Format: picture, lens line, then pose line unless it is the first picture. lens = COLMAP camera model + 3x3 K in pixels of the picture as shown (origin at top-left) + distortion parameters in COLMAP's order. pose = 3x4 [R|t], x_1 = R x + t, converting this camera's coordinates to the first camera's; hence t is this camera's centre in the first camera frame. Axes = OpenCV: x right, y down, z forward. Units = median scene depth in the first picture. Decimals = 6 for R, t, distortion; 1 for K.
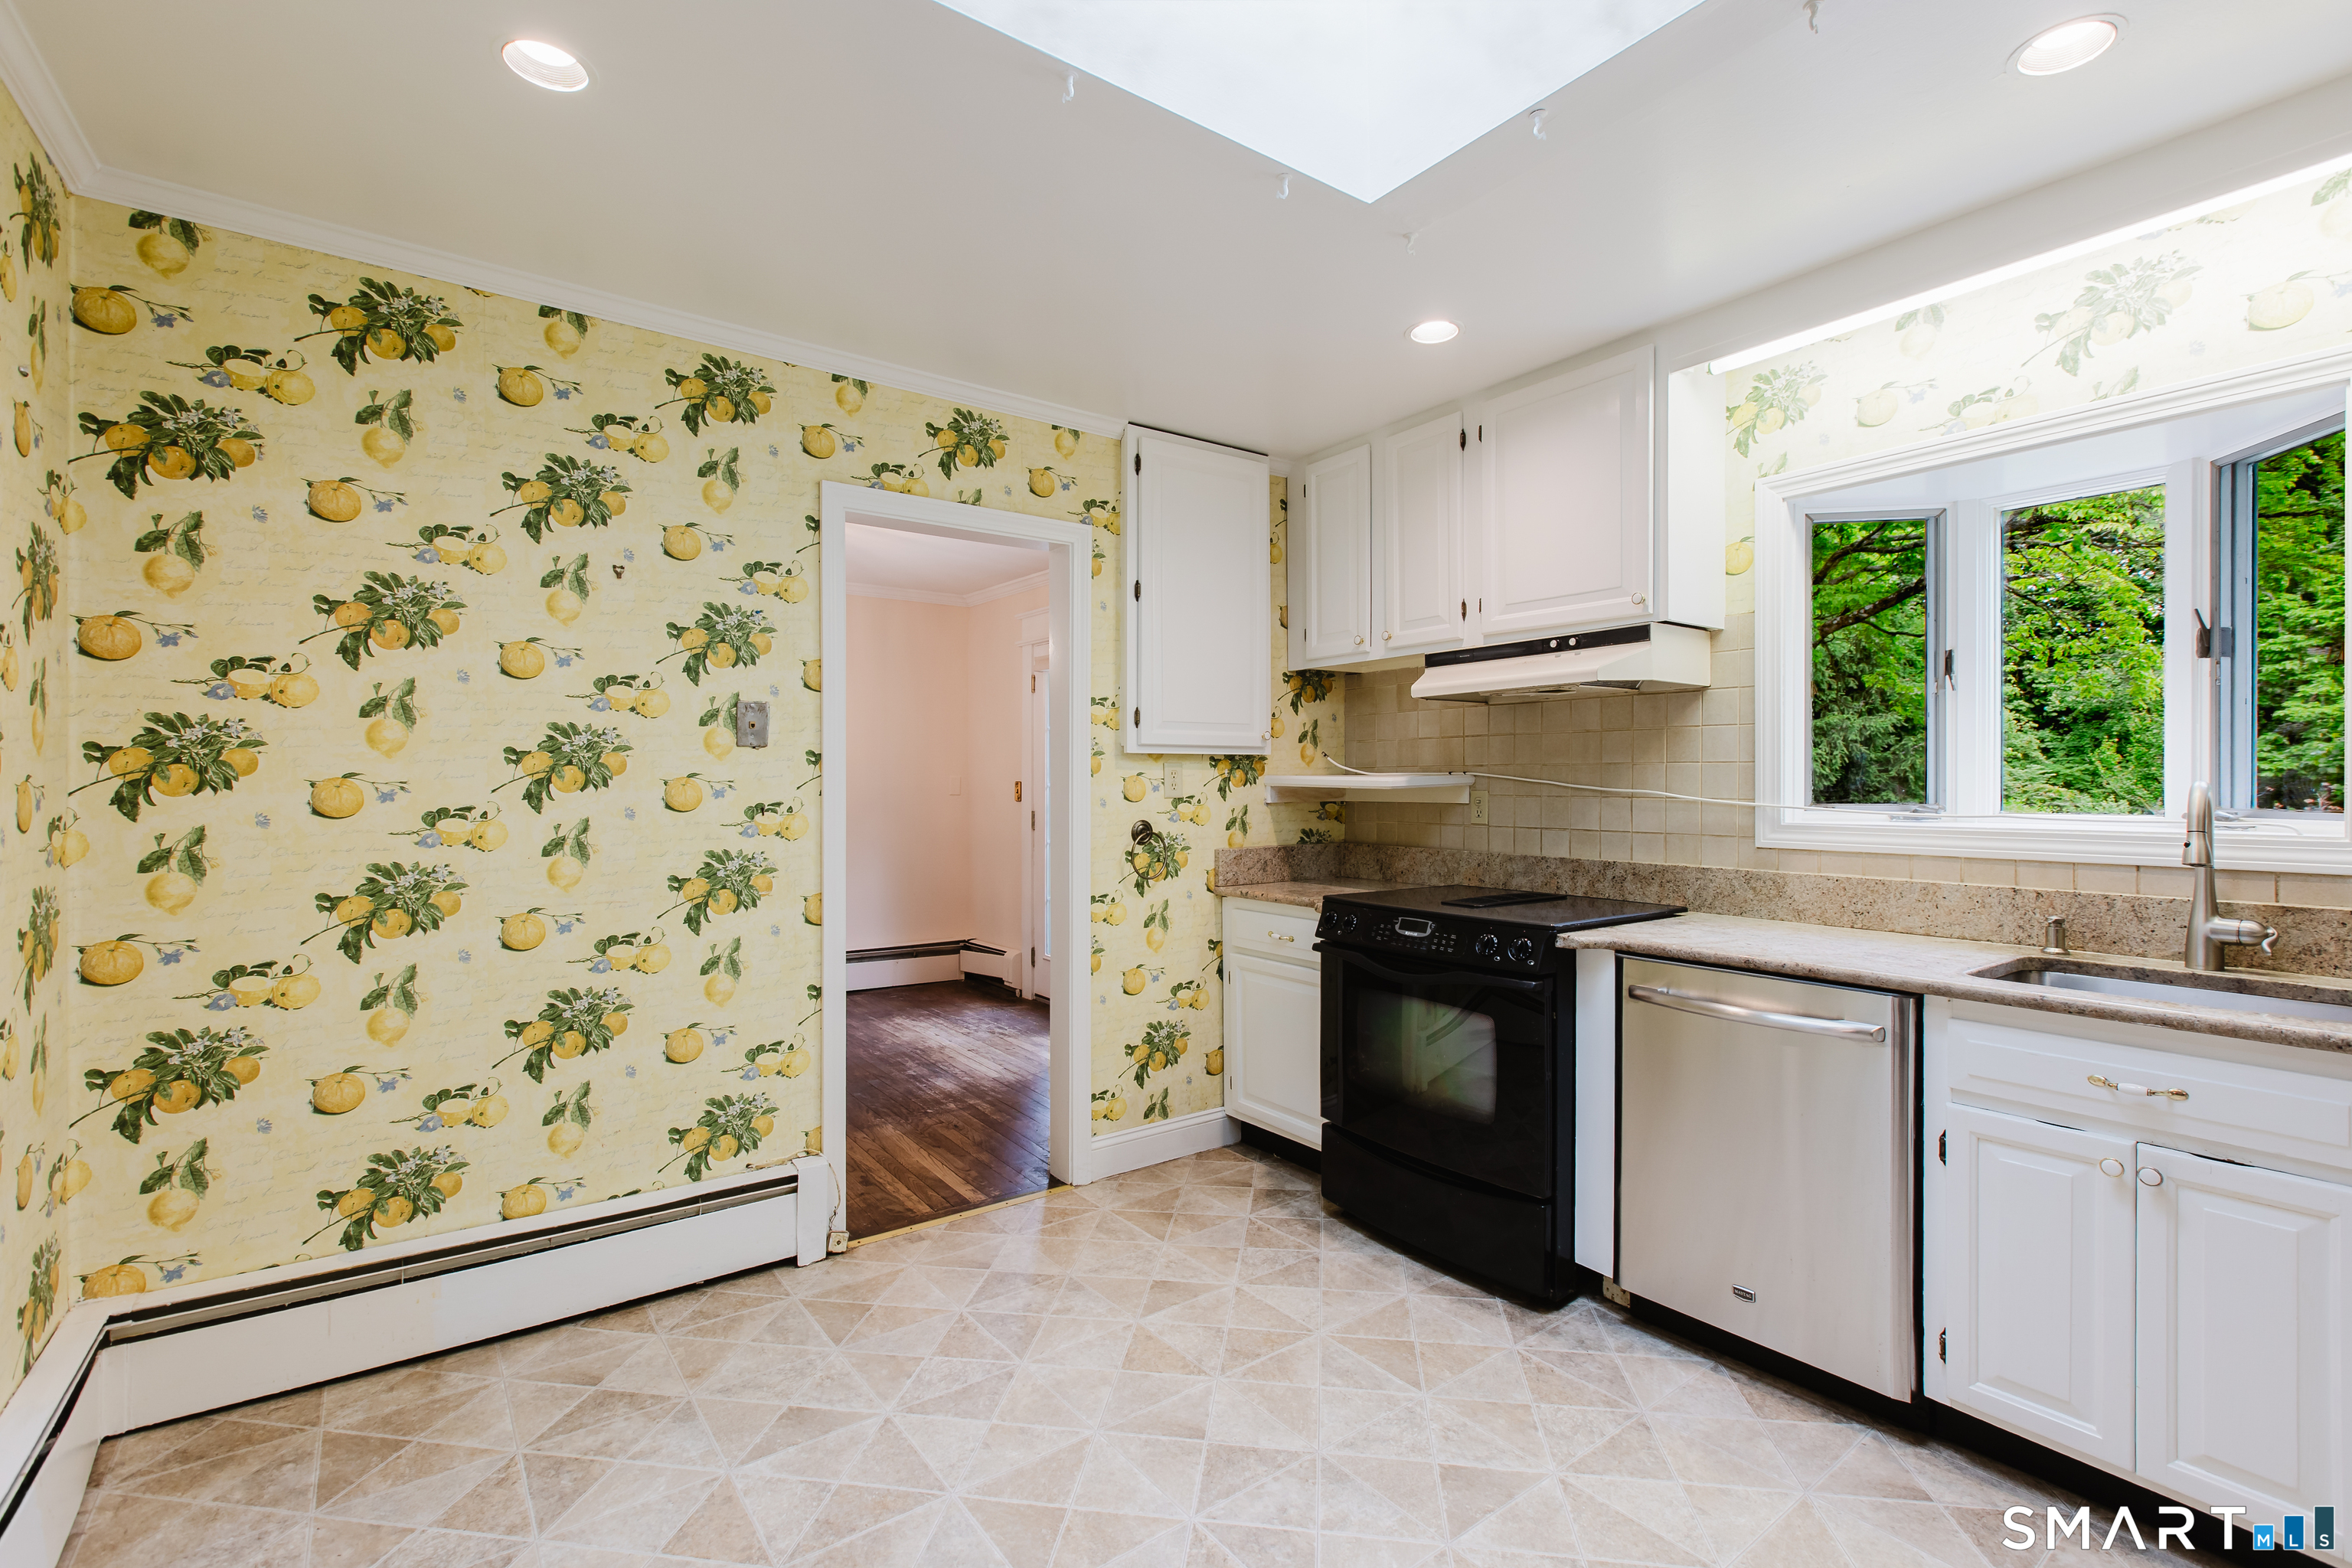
lens RADIAL K [[1045.6, 0, 1176.0], [0, 1045.6, 784.0], [0, 0, 1]] dist [0.000176, -0.000236]
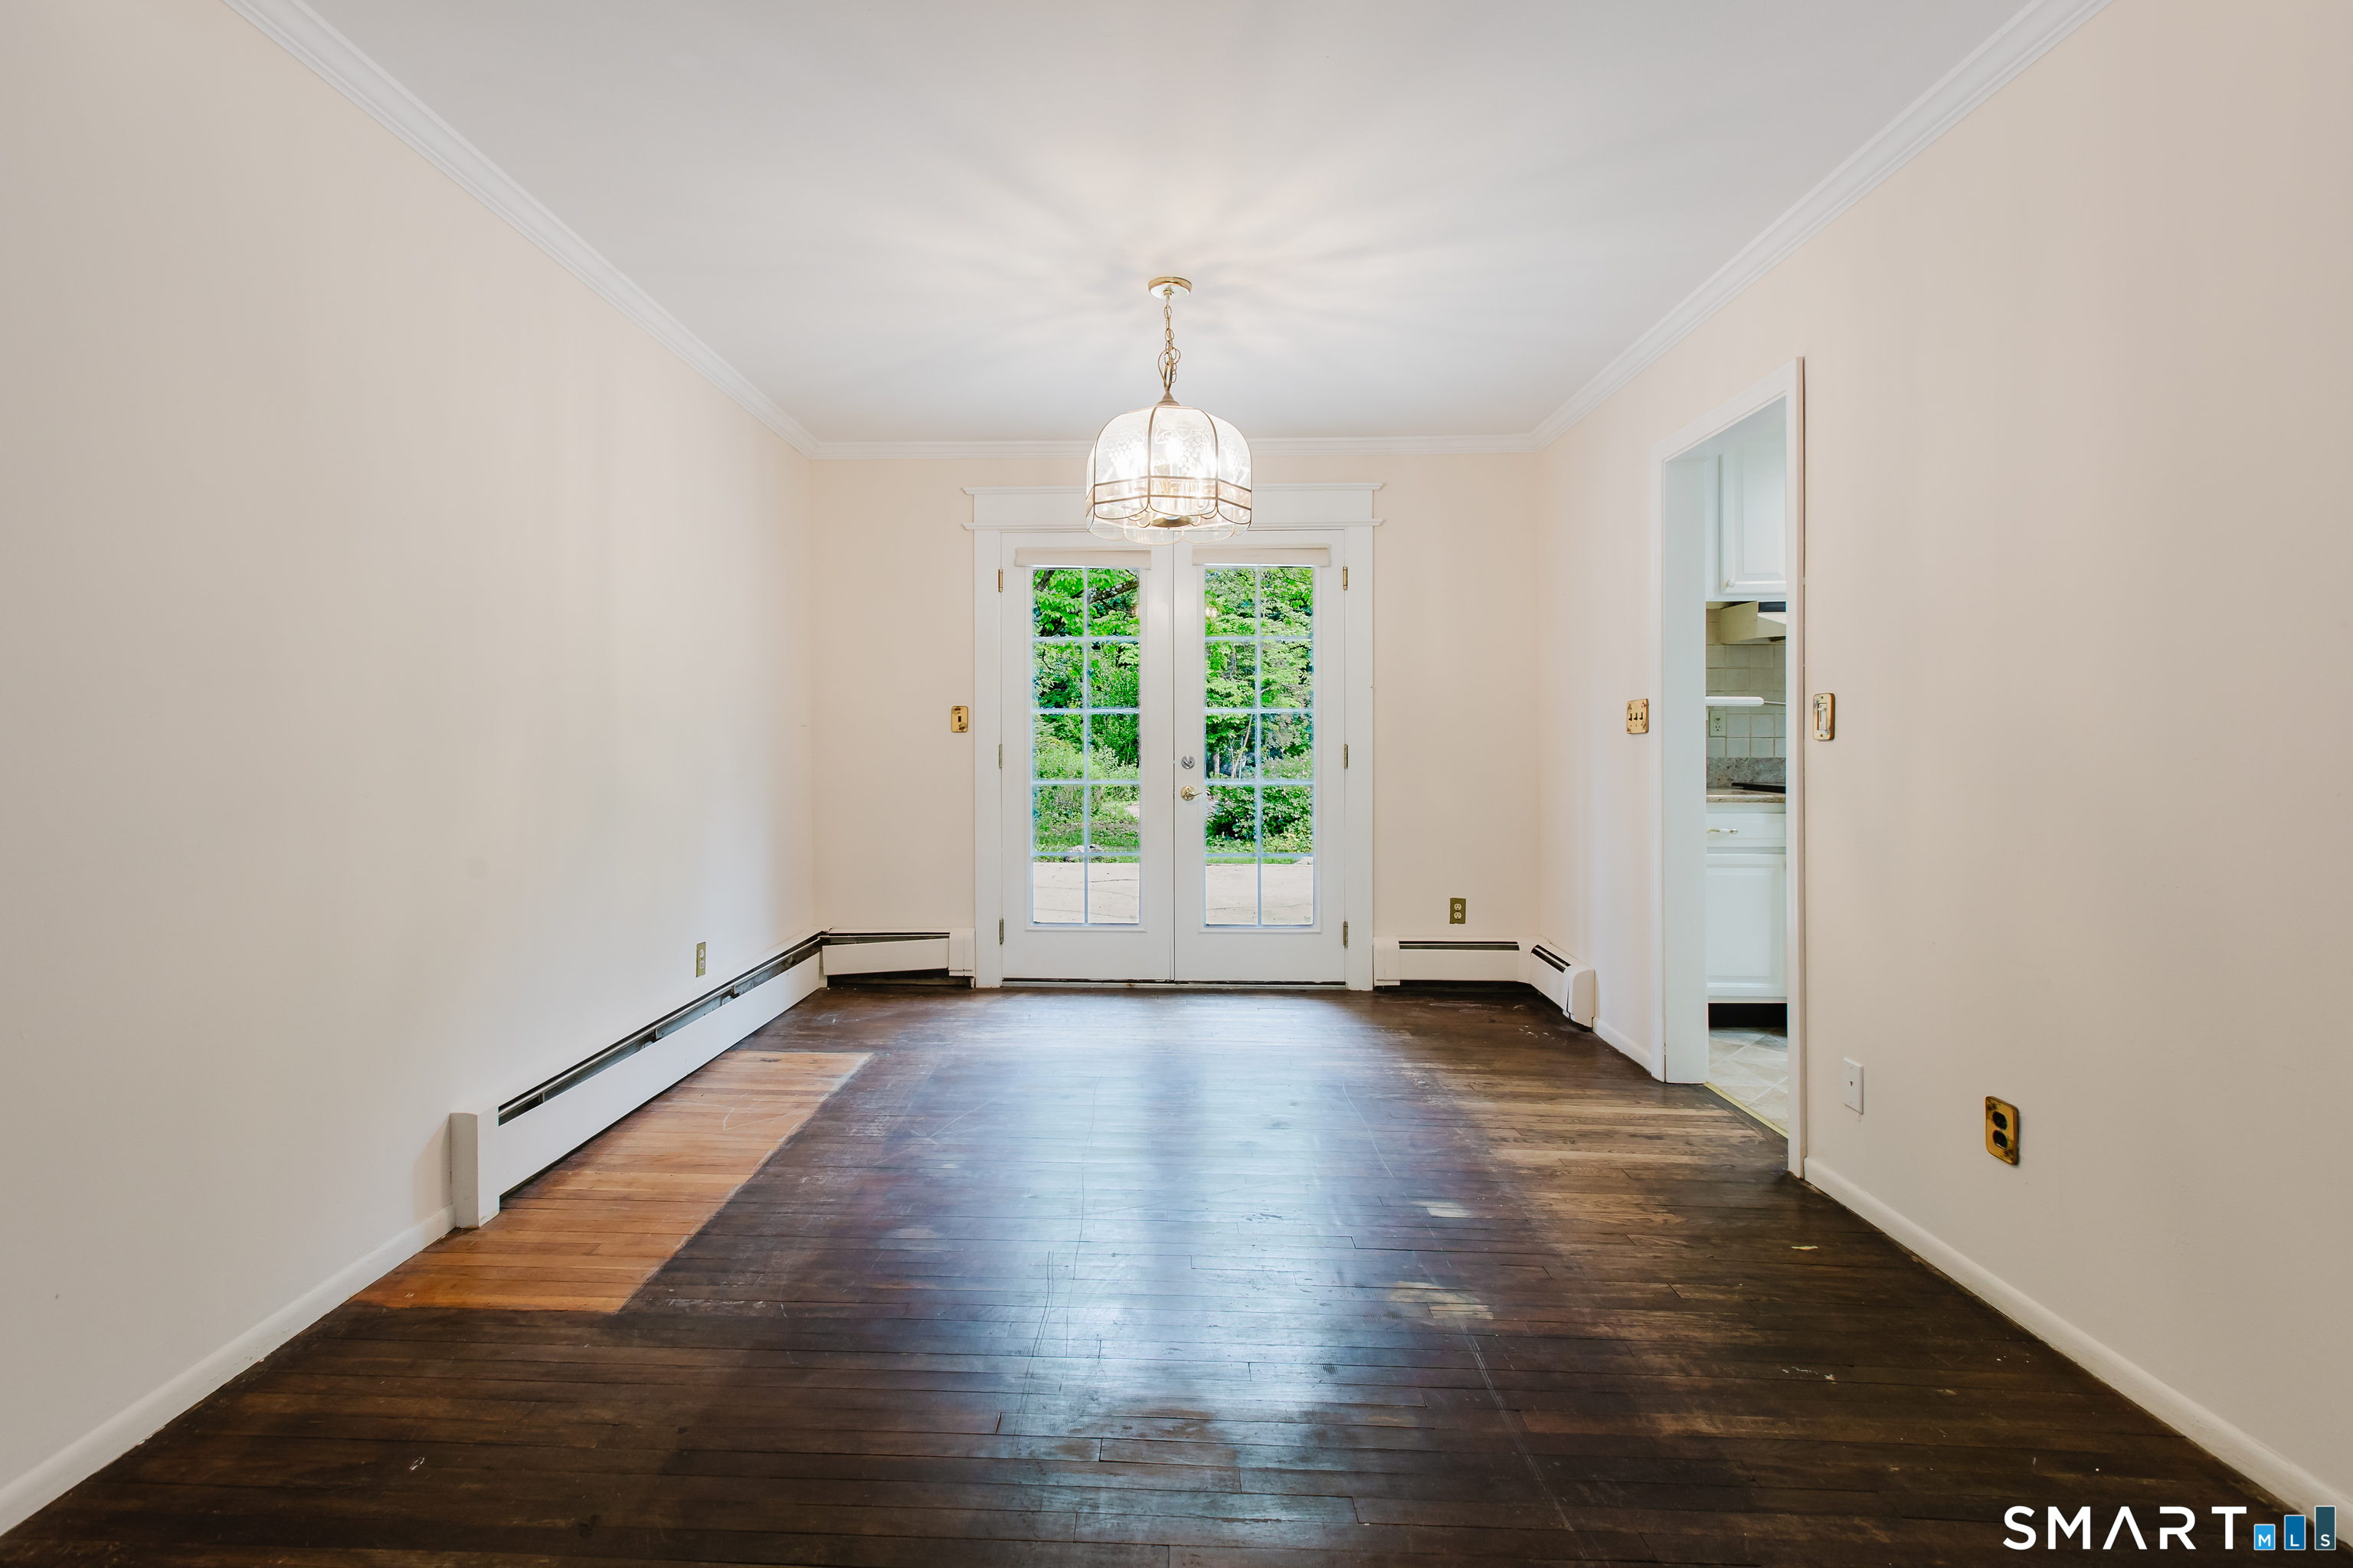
lens RADIAL K [[1098.9, 0, 1114.5], [0, 1098.9, 741.8], [0, 0, 1]] dist [0.001564, 0.000508]
pose [[0.629102, -0.002743, 0.777318, -1.316277], [0.004139, 0.999991, 0.000179, 0.044546], [-0.777312, 0.003105, 0.629108, 0.773796]]
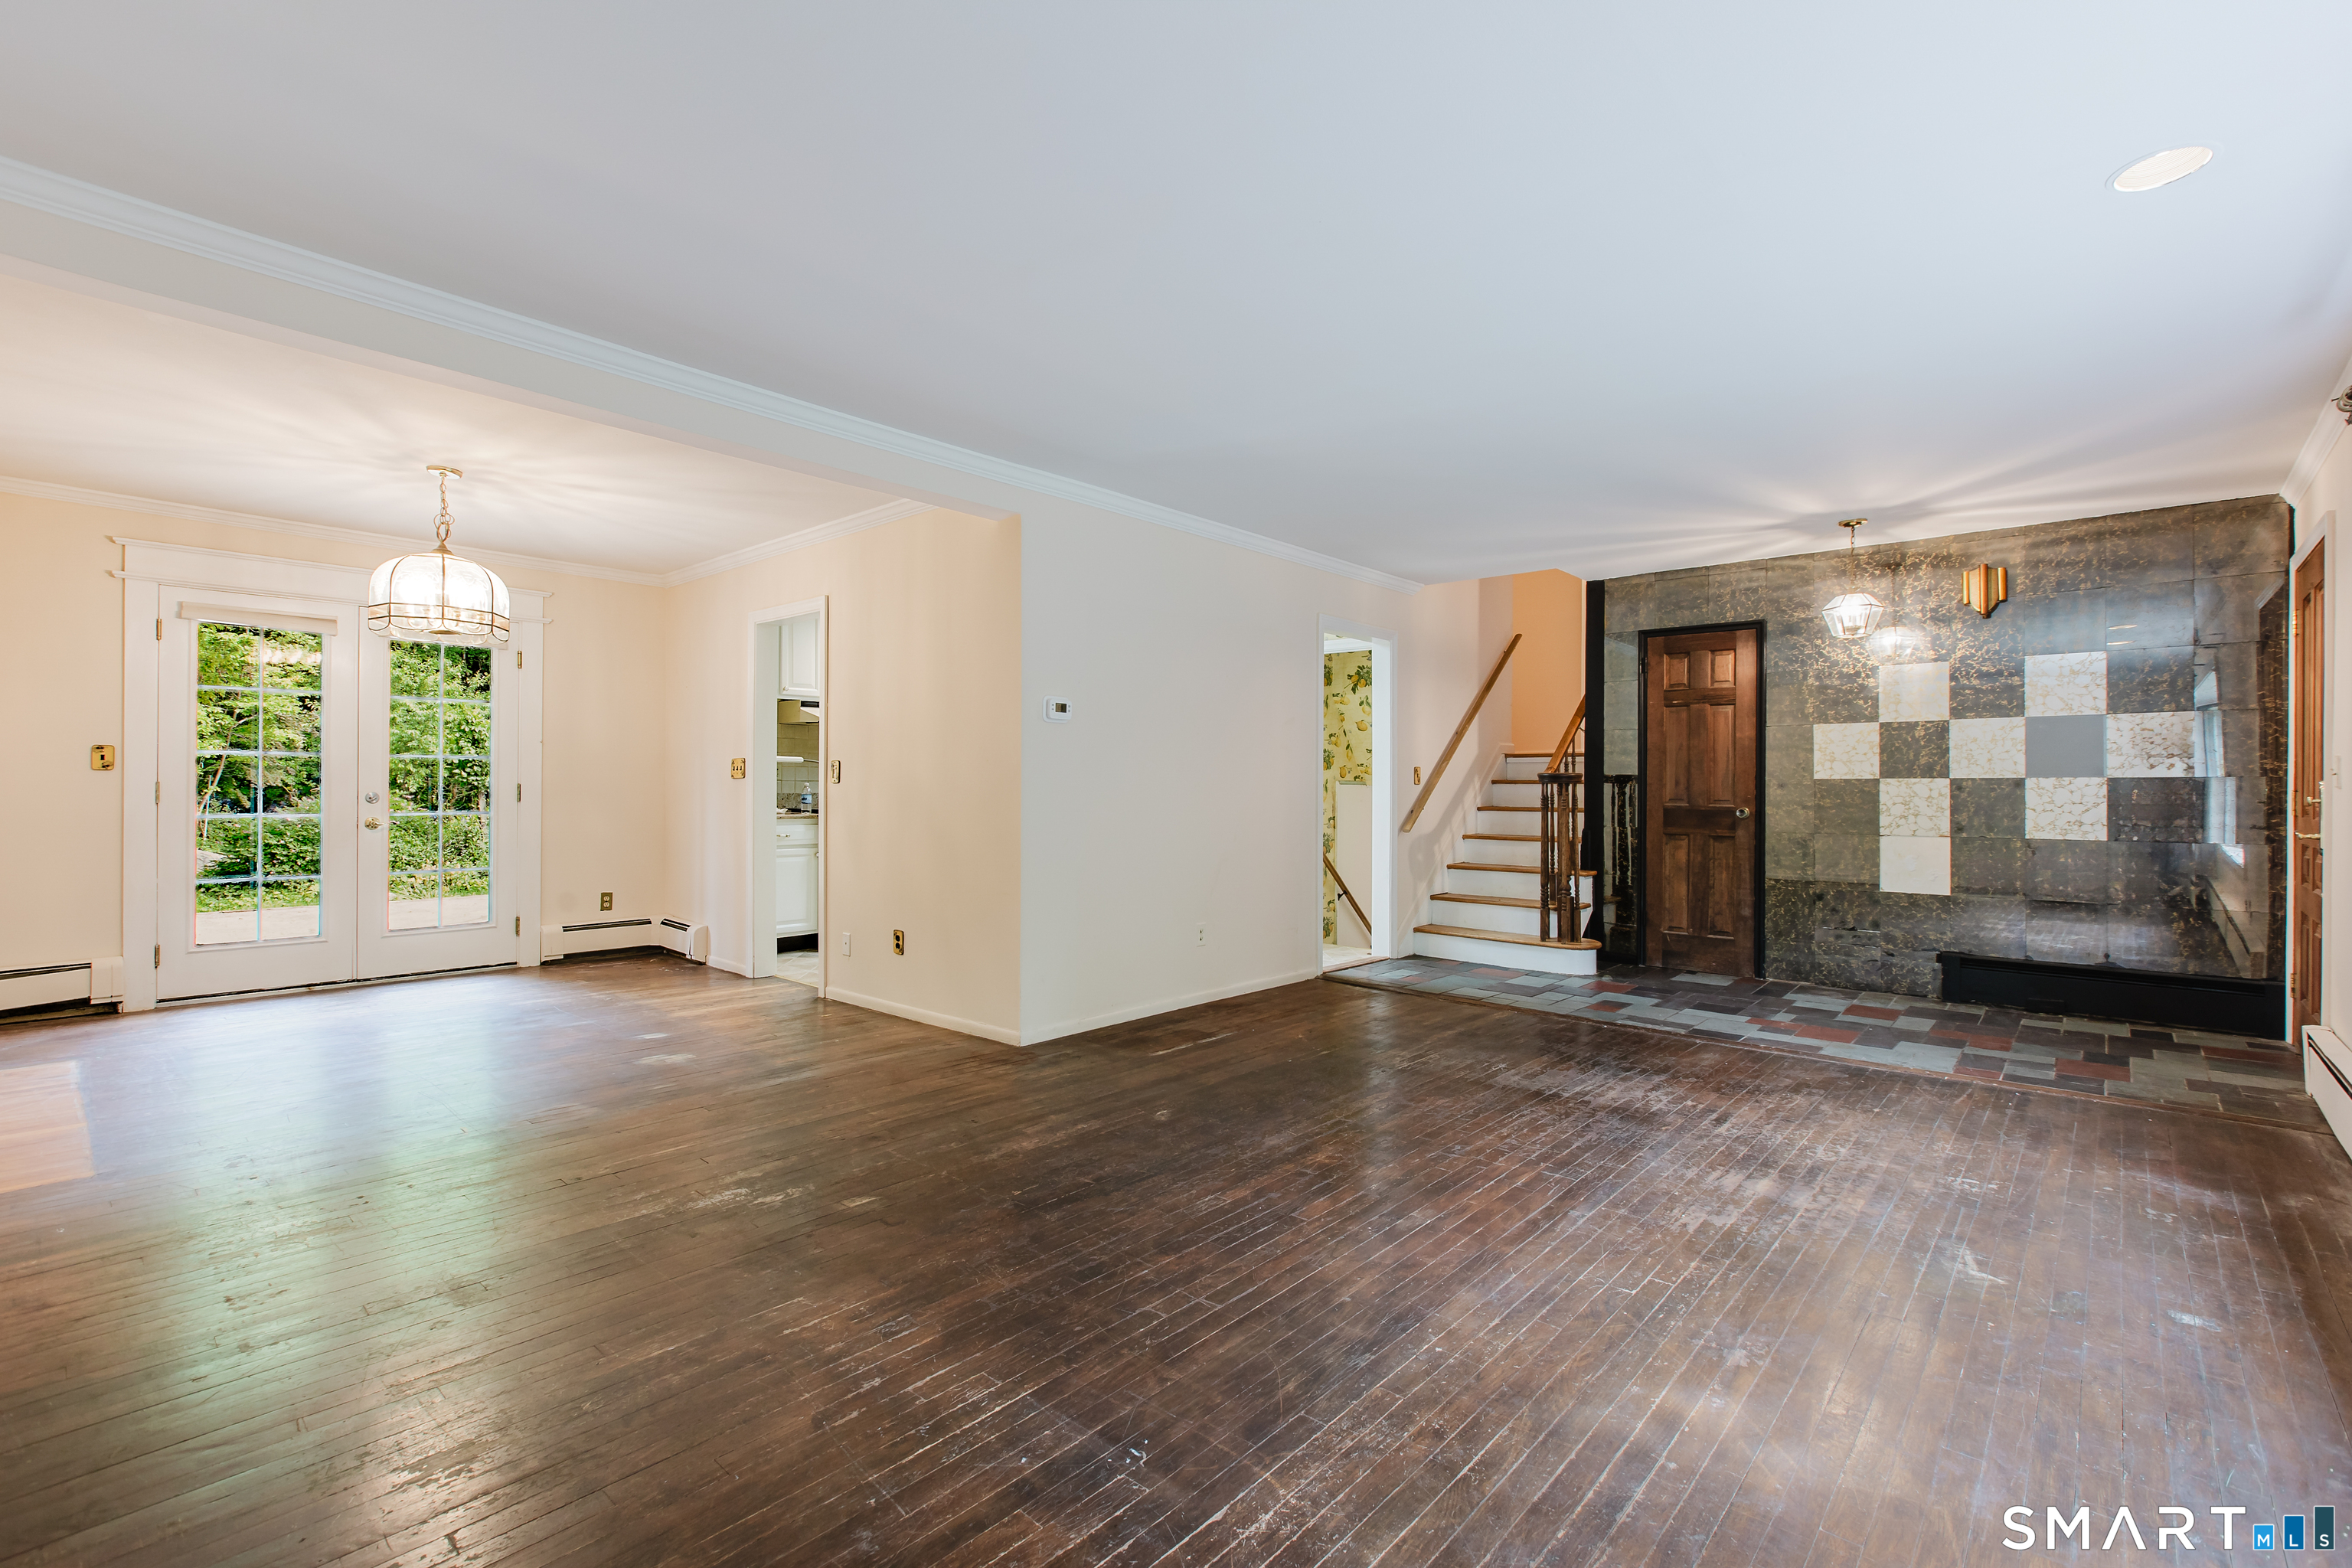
lens RADIAL K [[1045.6, 0, 1176.0], [0, 1045.6, 784.0], [0, 0, 1]] dist [0.000176, -0.000236]
pose [[-0.208131, -0.003264, 0.978096, -2.053641], [-0.004247, 0.999988, 0.002433, 0.040576], [-0.978092, -0.003648, -0.208142, 0.698660]]
